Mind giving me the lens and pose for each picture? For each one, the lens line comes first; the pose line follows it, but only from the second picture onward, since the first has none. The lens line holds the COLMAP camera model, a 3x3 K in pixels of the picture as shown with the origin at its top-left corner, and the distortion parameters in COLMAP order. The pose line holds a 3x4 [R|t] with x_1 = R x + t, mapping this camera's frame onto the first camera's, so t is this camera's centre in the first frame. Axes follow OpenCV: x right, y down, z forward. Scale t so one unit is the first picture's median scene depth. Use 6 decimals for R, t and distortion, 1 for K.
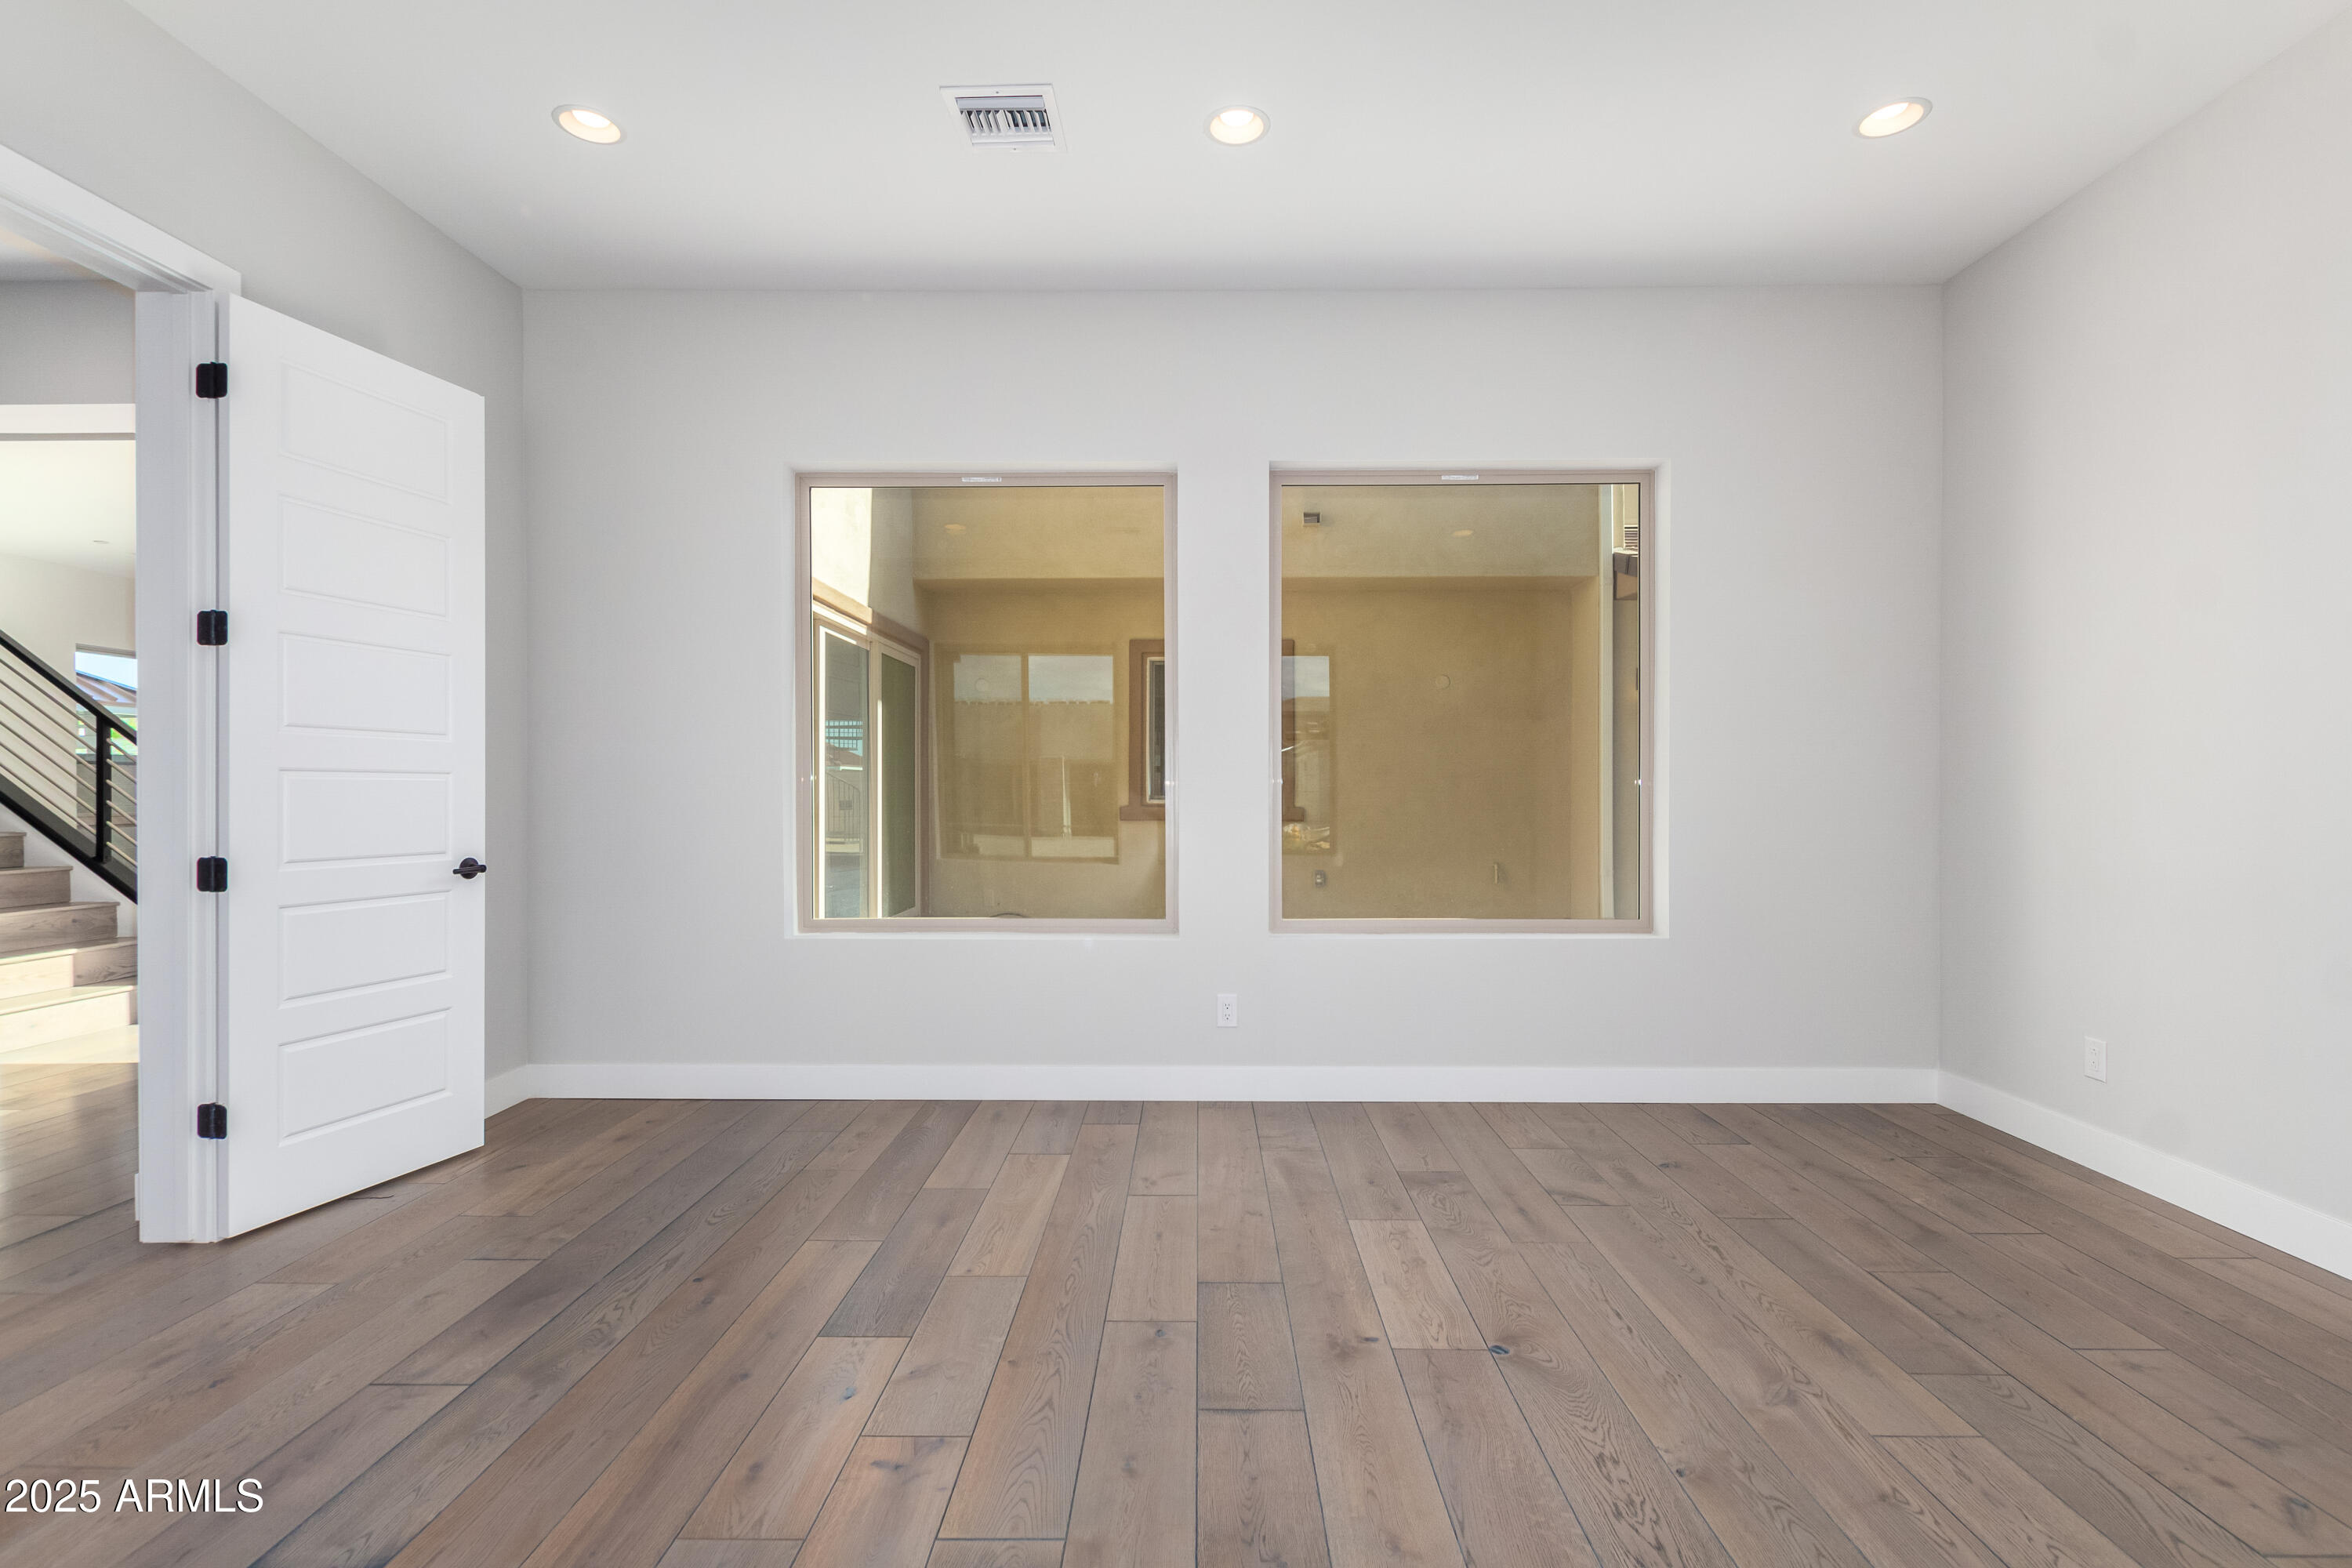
lens RADIAL K [[1086.7, 0, 1167.6], [0, 1086.7, 794.3], [0, 0, 1]] dist [0.007653, -0.005044]
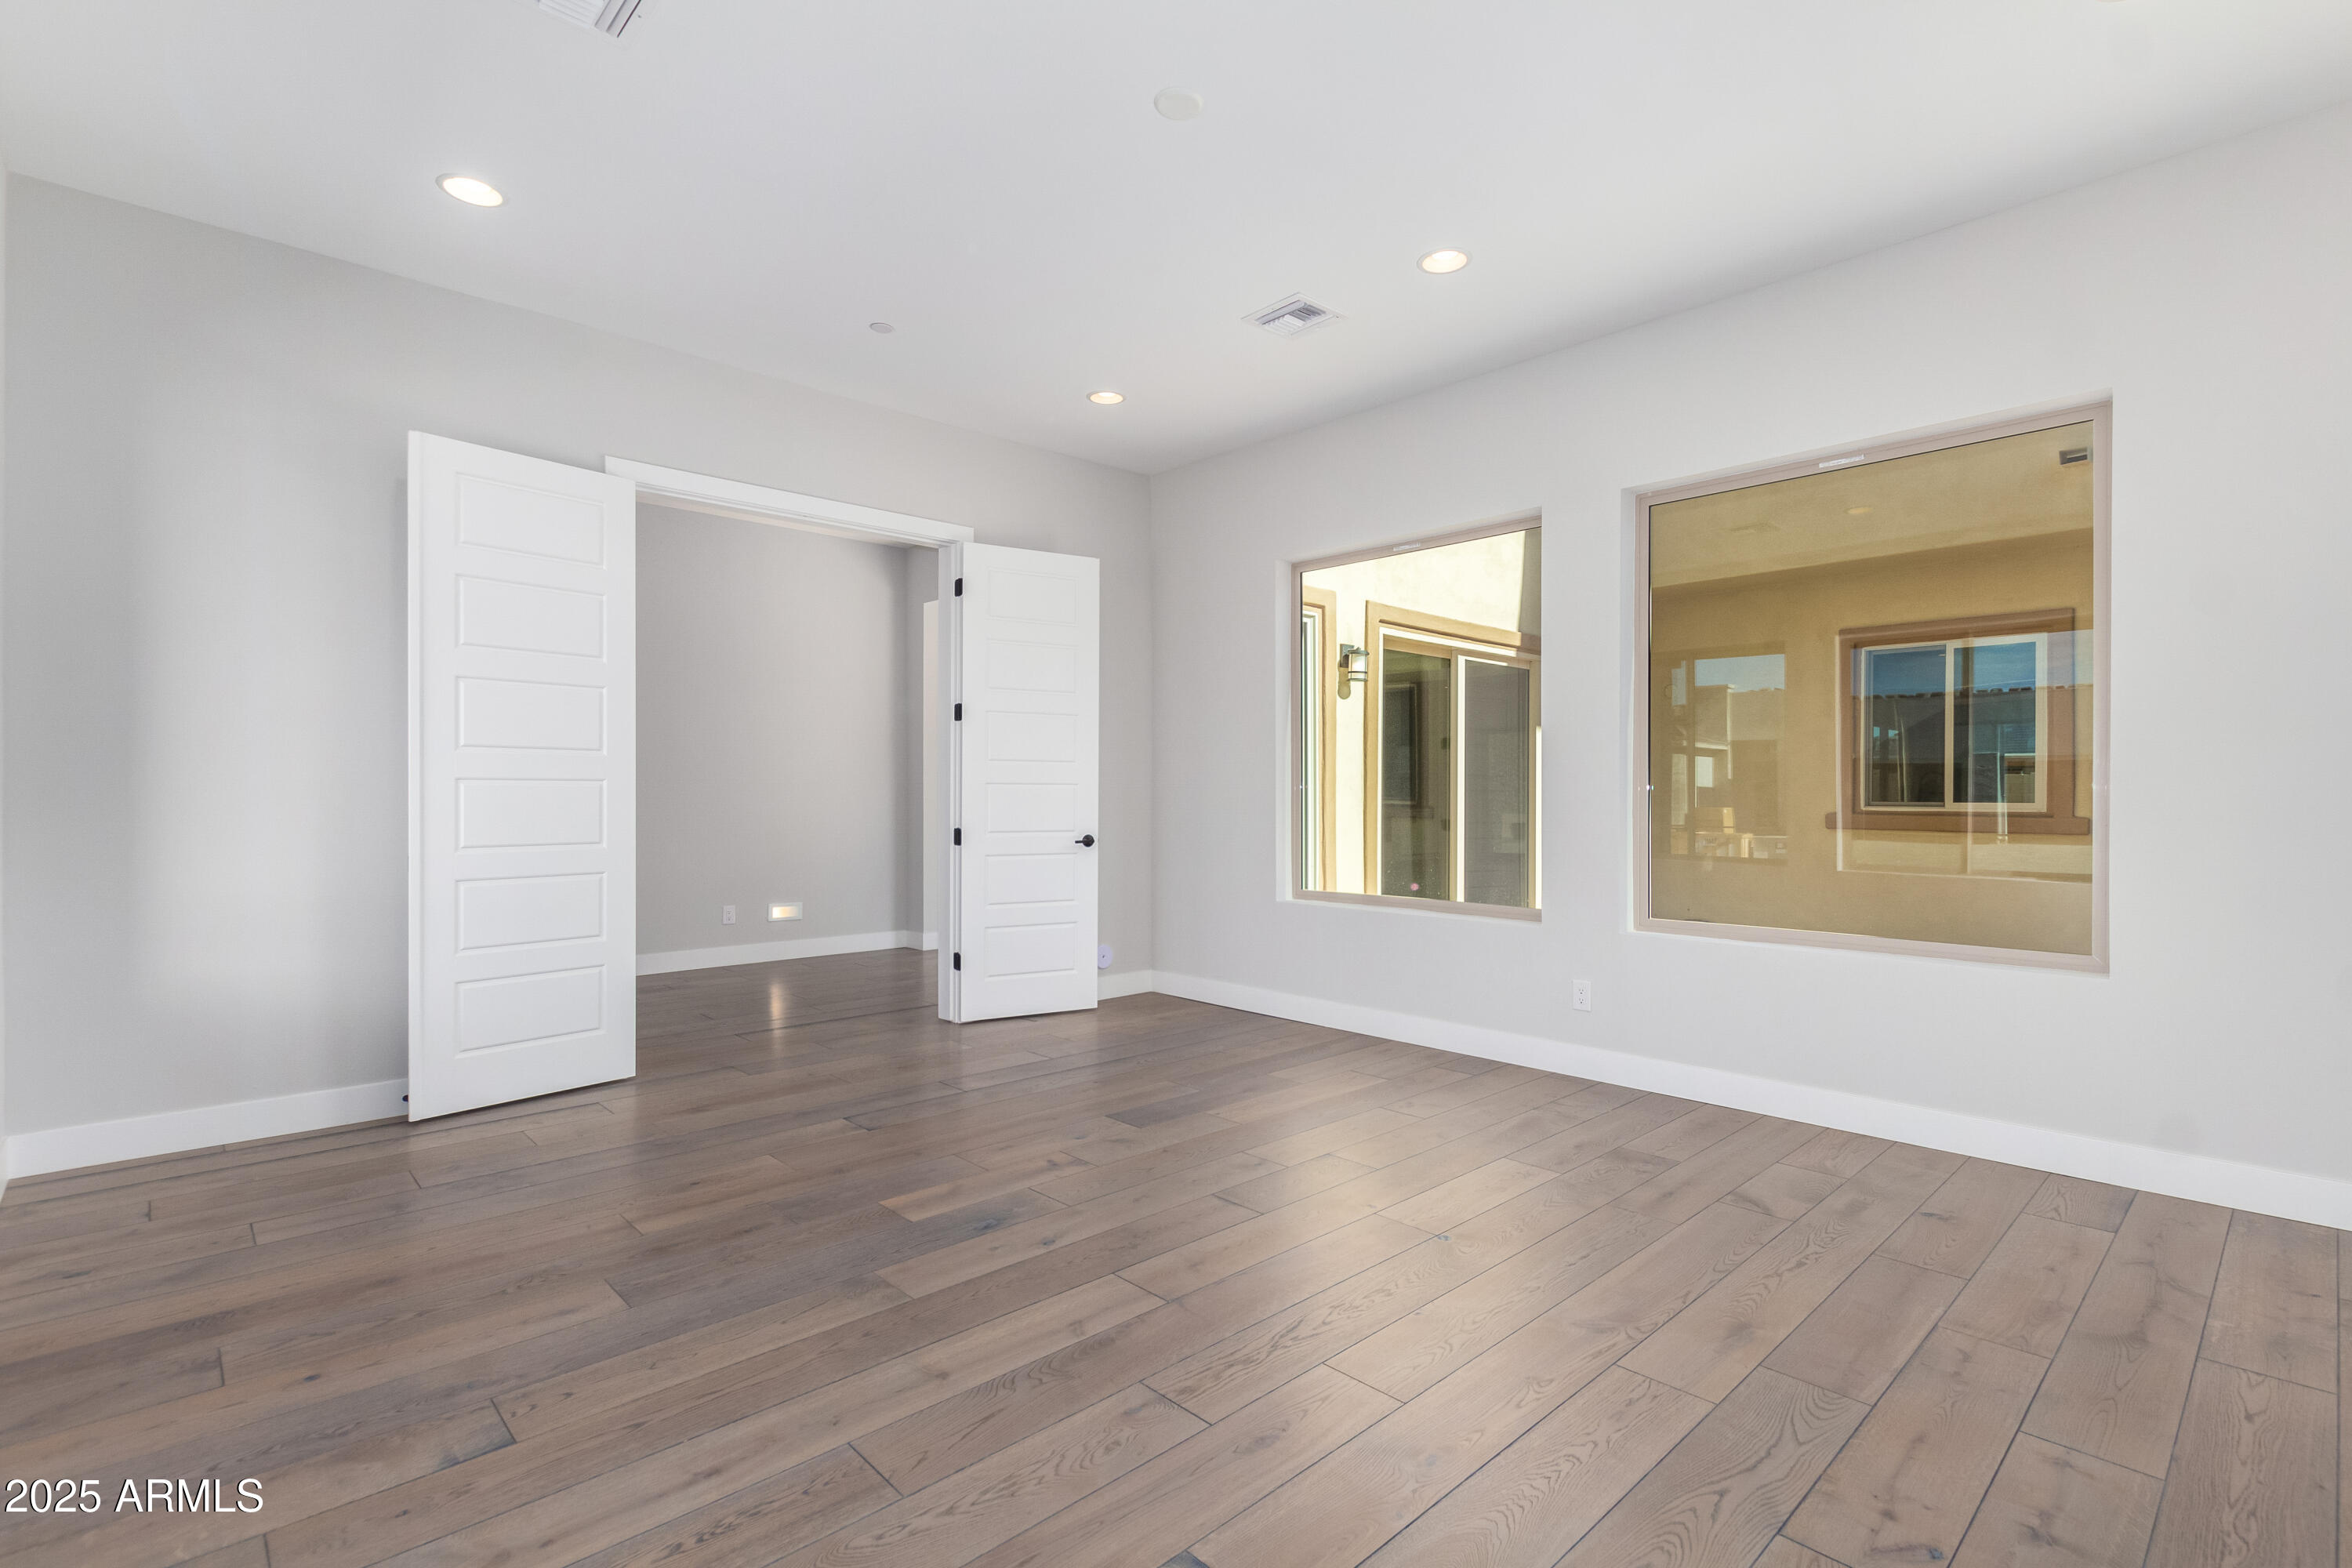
lens RADIAL K [[1086.7, 0, 1180.4], [0, 1086.7, 783.6], [0, 0, 1]] dist [0.007653, -0.005044]
pose [[0.697703, -0.005576, -0.716366, 0.737799], [-0.004124, 0.999922, -0.011799, -0.000943], [0.716376, 0.011186, 0.697625, -0.079552]]
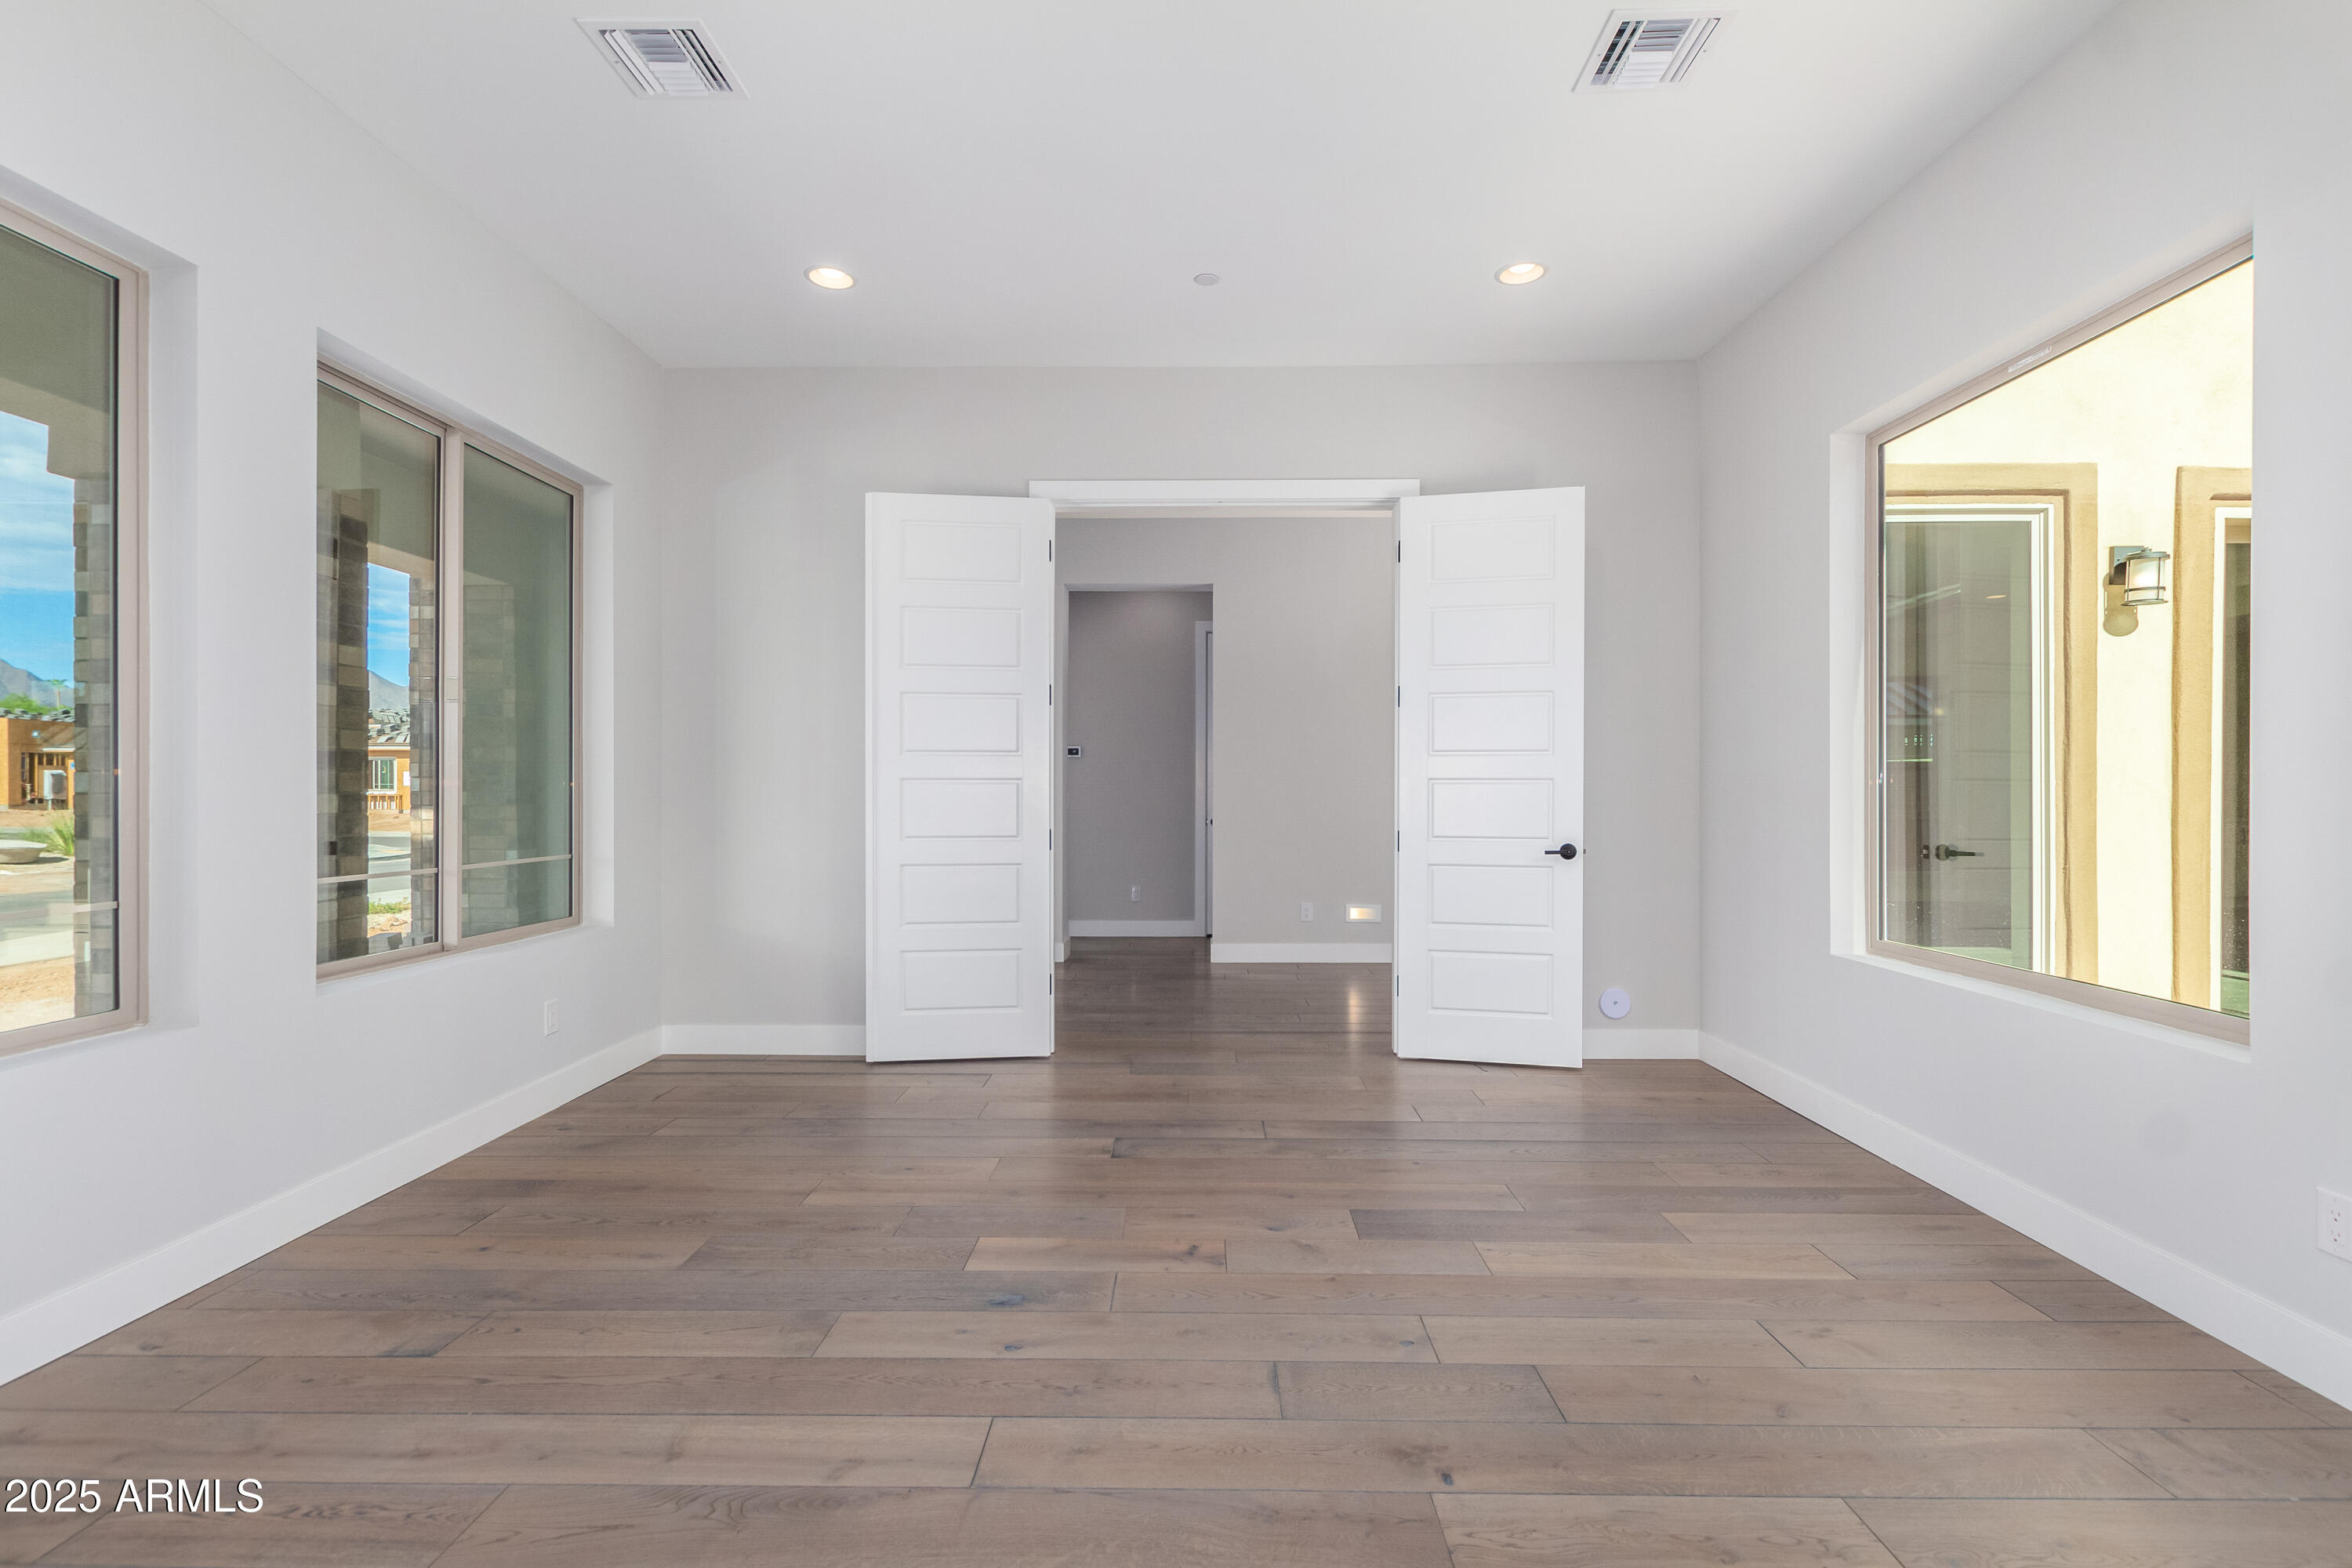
lens RADIAL K [[1086.7, 0, 1194.9], [0, 1086.7, 790.8], [0, 0, 1]] dist [0.007653, -0.005044]
pose [[0.002095, -0.000616, -0.999998, 0.741855], [-0.003590, 0.999993, -0.000623, -0.003013], [0.999991, 0.003591, 0.002093, 0.608805]]
